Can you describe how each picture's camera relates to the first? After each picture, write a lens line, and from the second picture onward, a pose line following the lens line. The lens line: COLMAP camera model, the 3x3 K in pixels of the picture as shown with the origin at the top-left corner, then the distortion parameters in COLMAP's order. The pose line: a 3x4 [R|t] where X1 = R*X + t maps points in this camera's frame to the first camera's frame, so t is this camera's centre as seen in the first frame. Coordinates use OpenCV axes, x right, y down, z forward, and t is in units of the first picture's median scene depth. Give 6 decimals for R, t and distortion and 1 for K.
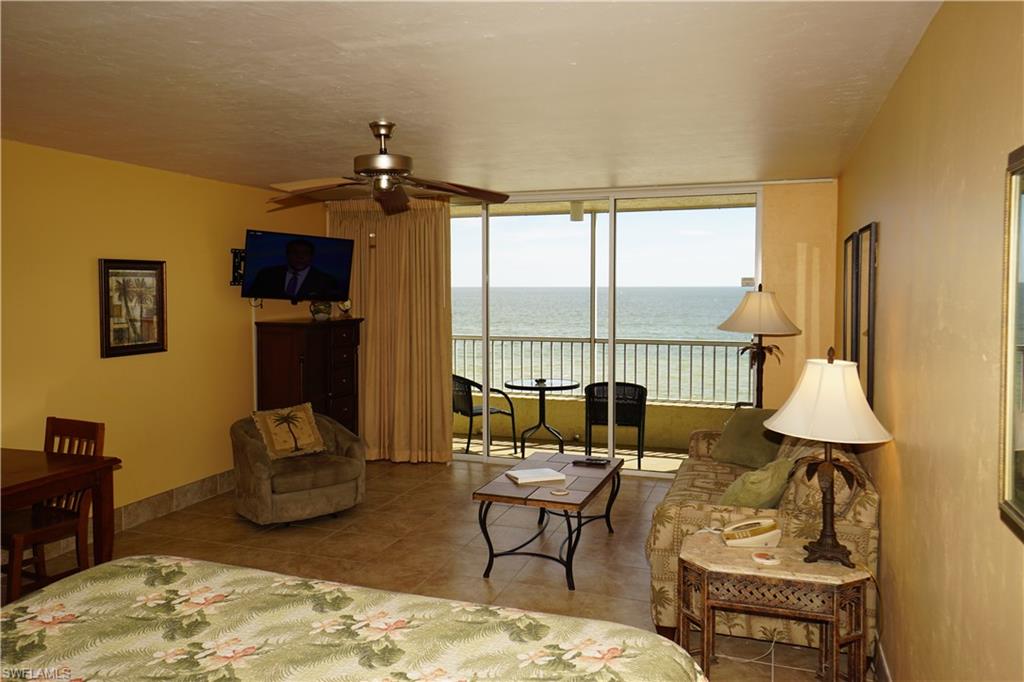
lens RADIAL K [[784.0, 0, 512.0], [0, 784.0, 341.0], [0, 0, 1]] dist [0.021360, 0.000261]
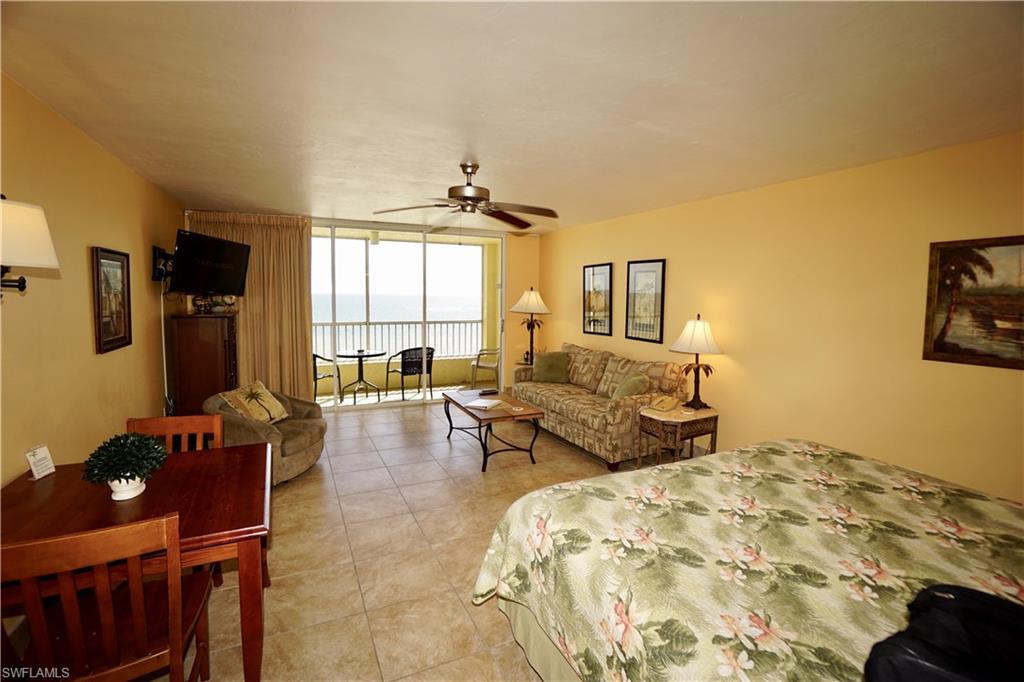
lens RADIAL K [[459.9, 0, 507.0], [0, 459.9, 331.3], [0, 0, 1]] dist [-0.019851, 0.000171]
pose [[0.715562, -0.050444, 0.696726, -0.519844], [0.042344, 0.998687, 0.028818, 0.000334], [-0.697265, 0.008881, 0.716758, 0.267733]]
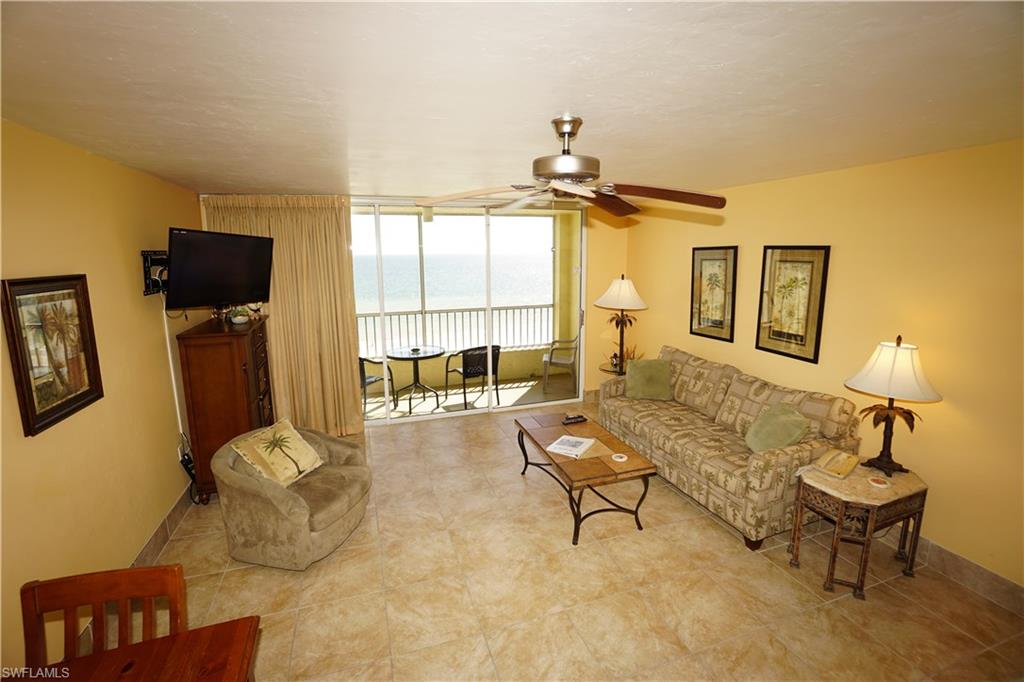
lens RADIAL K [[457.9, 0, 514.1], [0, 457.9, 333.4], [0, 0, 1]] dist [-0.047165, 0.015123]
pose [[0.787542, -0.116151, 0.605216, -0.397500], [0.054818, 0.991388, 0.118933, -0.077320], [-0.613818, -0.060488, 0.787127, 0.462717]]
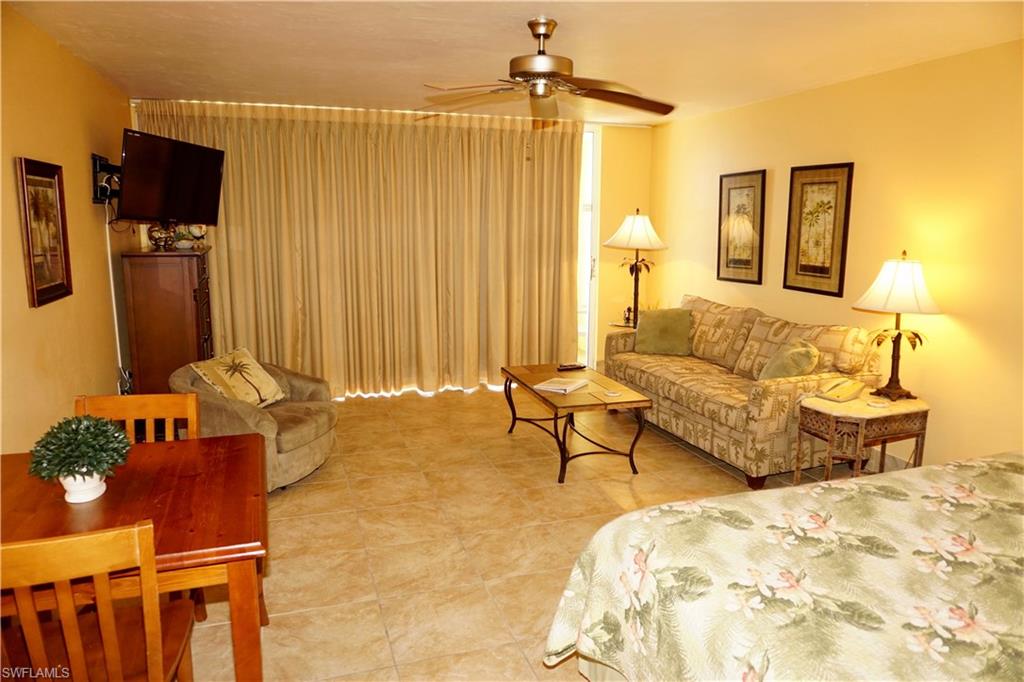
lens RADIAL K [[693.8, 0, 522.1], [0, 693.8, 339.6], [0, 0, 1]] dist [-0.006477, -0.002075]
pose [[0.788211, -0.104470, 0.606472, -0.524165], [0.042794, 0.992405, 0.115332, -0.001191], [-0.613915, -0.064953, 0.786695, 0.260677]]
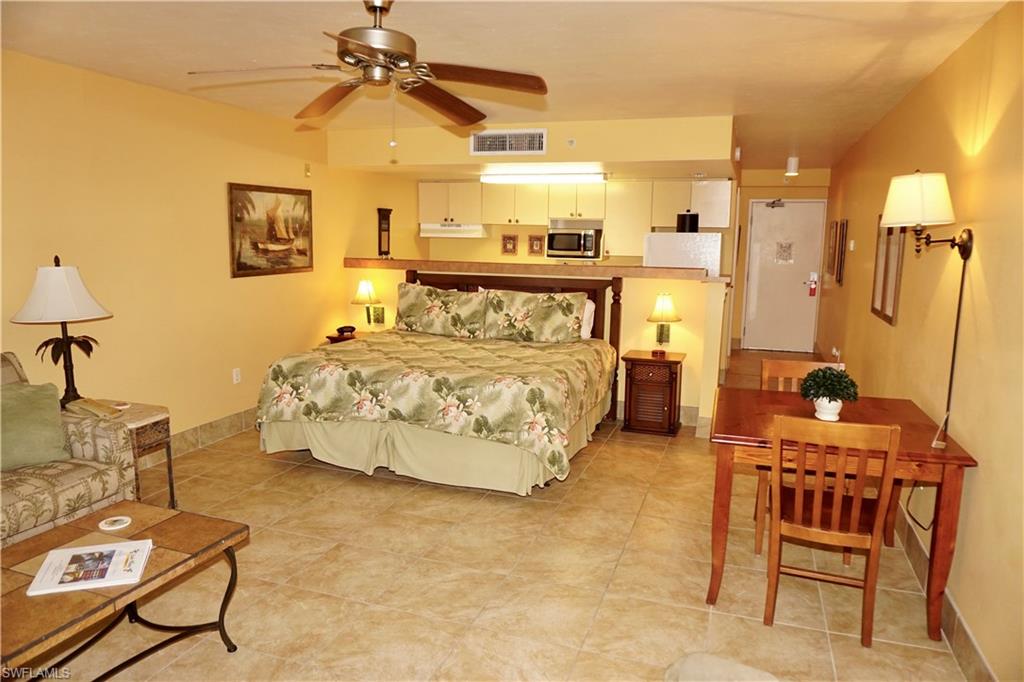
lens RADIAL K [[679.1, 0, 512.0], [0, 679.1, 341.0], [0, 0, 1]] dist [-0.063422, 0.045513]
pose [[-0.999643, -0.025615, 0.007598, -0.223627], [-0.023189, 0.973045, 0.229448, -0.073478], [-0.013270, 0.229190, -0.973291, 1.251449]]
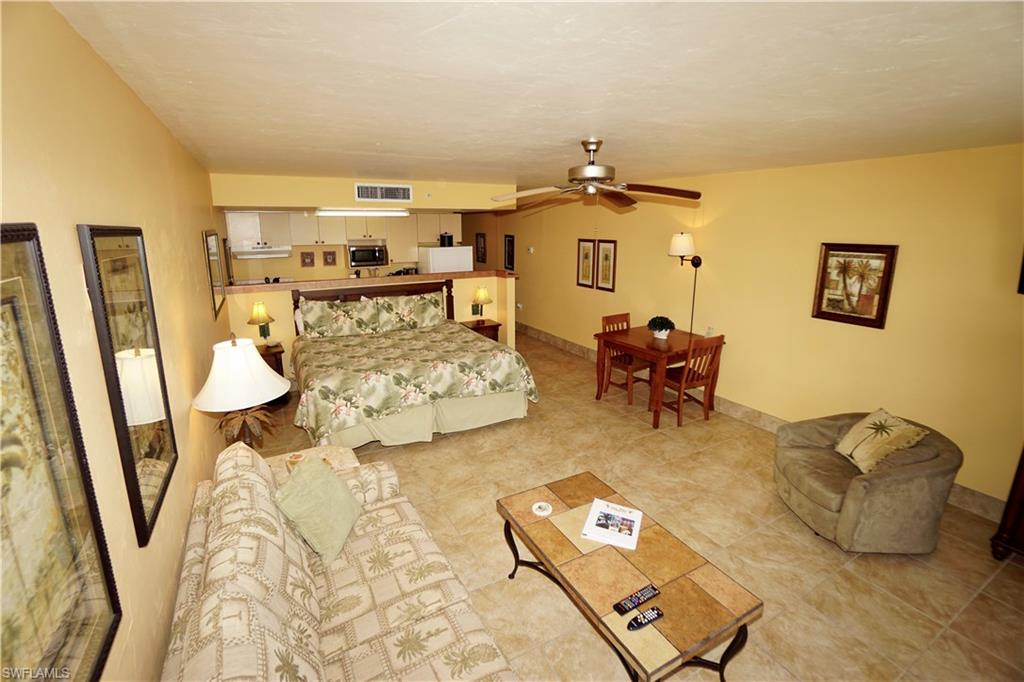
lens RADIAL K [[449.9, 0, 503.7], [0, 449.9, 323.9], [0, 0, 1]] dist [-0.048009, 0.013463]
pose [[-0.680203, 0.150916, -0.717321, 0.363424], [-0.058907, 0.964158, 0.258707, -0.124661], [0.730653, 0.218228, -0.646933, 1.051429]]
